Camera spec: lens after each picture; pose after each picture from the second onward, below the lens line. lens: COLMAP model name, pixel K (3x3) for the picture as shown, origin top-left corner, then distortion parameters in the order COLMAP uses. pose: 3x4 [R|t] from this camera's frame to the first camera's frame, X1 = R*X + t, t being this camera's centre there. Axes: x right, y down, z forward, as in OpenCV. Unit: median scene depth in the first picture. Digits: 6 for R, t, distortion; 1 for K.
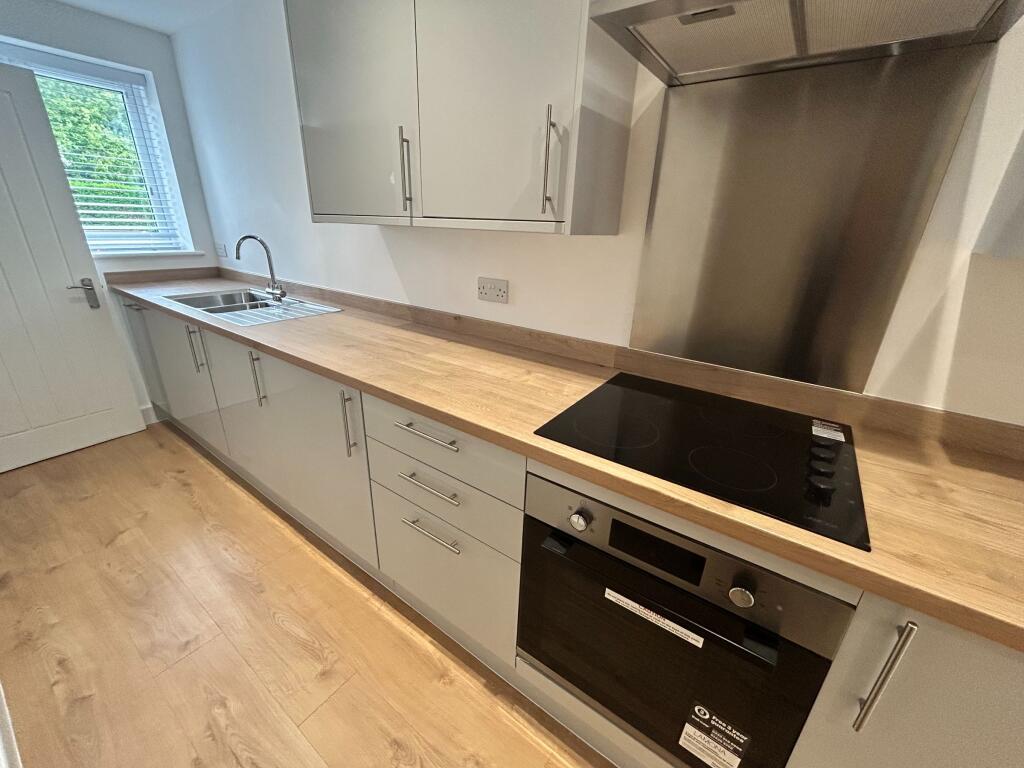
lens RADIAL K [[416.9, 0, 512.9], [0, 416.9, 383.6], [0, 0, 1]] dist [-0.002220, -0.000159]
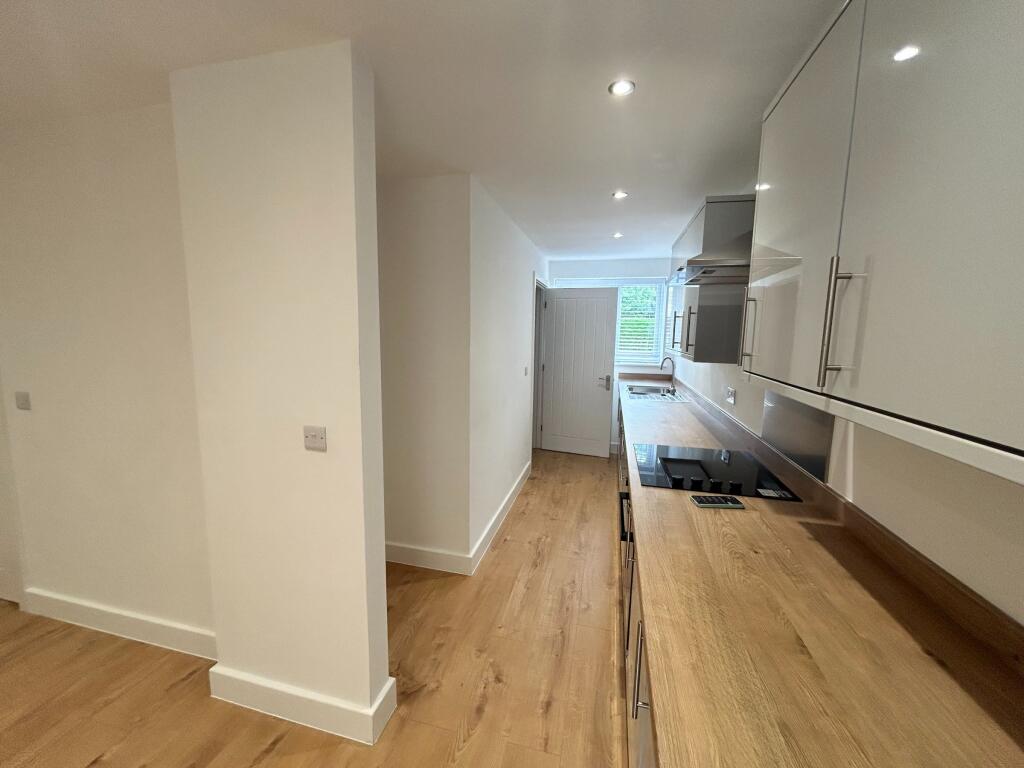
lens RADIAL K [[416.9, 0, 510.7], [0, 416.9, 385.8], [0, 0, 1]] dist [-0.002220, -0.000159]
pose [[0.361190, 0.086709, -0.928452, 1.246013], [-0.339366, 0.939612, -0.044270, 0.095803], [0.868546, 0.331075, 0.368805, -0.341066]]
